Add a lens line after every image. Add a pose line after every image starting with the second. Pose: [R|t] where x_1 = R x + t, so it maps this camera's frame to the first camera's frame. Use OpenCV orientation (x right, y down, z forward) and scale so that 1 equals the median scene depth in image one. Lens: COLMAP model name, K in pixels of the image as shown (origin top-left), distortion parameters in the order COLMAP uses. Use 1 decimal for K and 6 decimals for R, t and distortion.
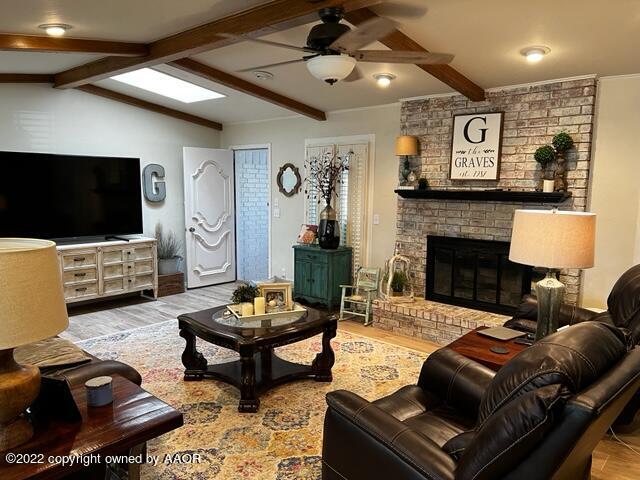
lens RADIAL K [[482.5, 0, 317.4], [0, 482.5, 238.2], [0, 0, 1]] dist [0.045873, -0.021747]
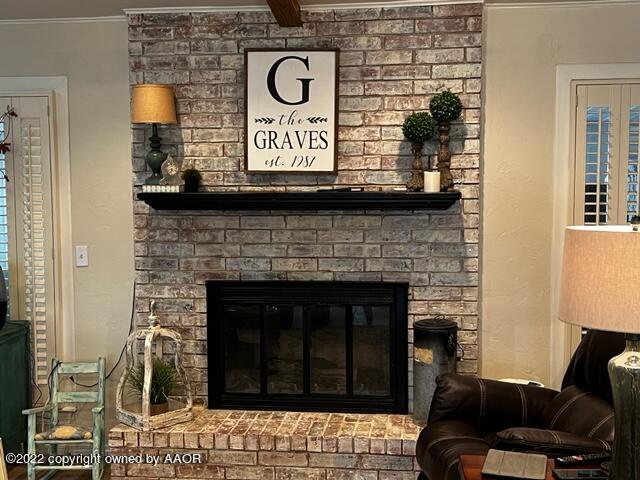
lens RADIAL K [[818.8, 0, 320.0], [0, 818.8, 243.1], [0, 0, 1]] dist [0.130625, 0.000000]
pose [[0.824500, -0.059875, 0.562685, -0.166637], [0.079790, 0.996753, -0.010852, -0.028522], [-0.560208, 0.053845, 0.826600, 0.227696]]
